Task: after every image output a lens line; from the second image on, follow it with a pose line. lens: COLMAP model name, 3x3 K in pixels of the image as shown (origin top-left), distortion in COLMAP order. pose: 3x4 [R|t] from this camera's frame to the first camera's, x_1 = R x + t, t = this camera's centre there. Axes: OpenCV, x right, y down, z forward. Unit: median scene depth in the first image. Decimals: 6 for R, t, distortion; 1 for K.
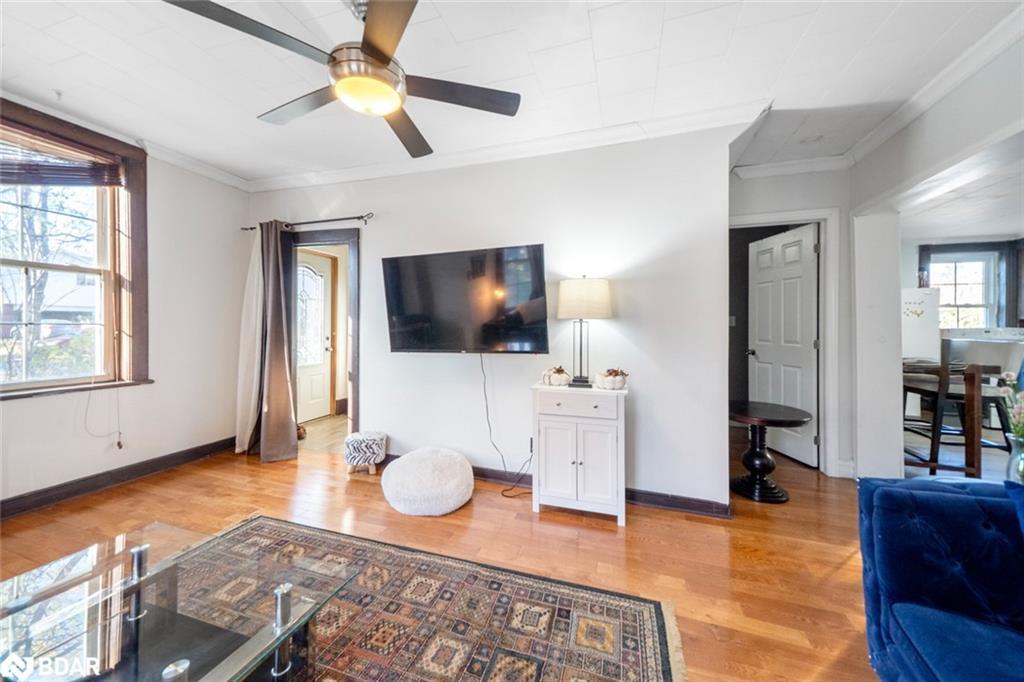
lens RADIAL K [[361.9, 0, 514.3], [0, 361.9, 327.5], [0, 0, 1]] dist [0.000299, 0.000027]
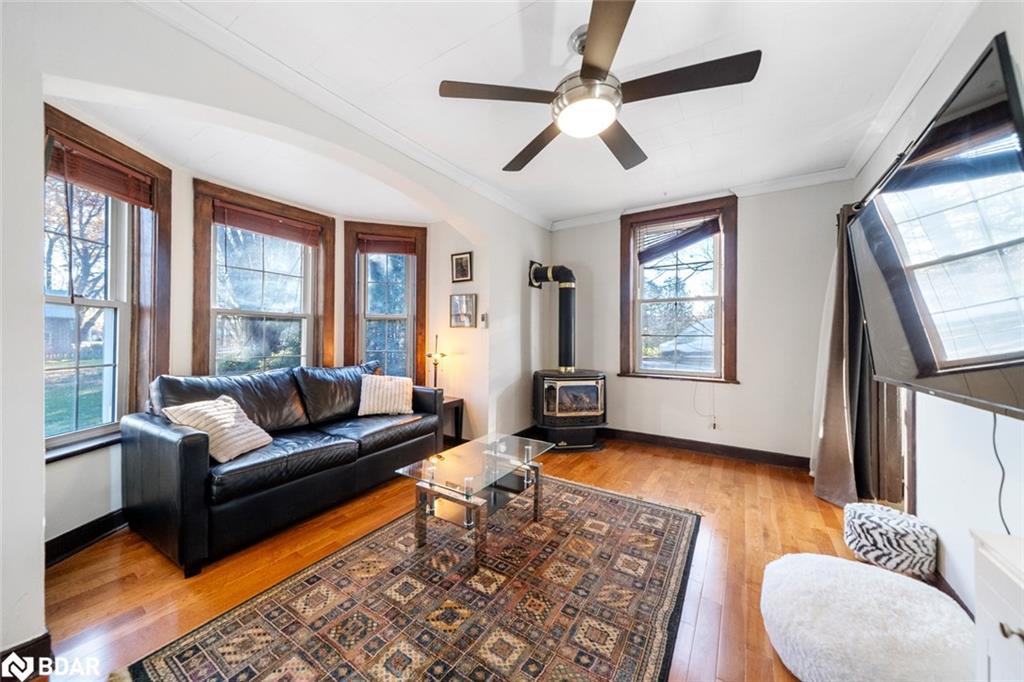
lens RADIAL K [[358.6, 0, 508.0], [0, 358.6, 334.8], [0, 0, 1]] dist [0.000716, 0.000067]
pose [[-0.264915, -0.011678, -0.964201, 0.527979], [-0.009276, 0.999911, -0.009562, 0.010285], [0.964227, 0.006411, -0.265000, 0.842146]]
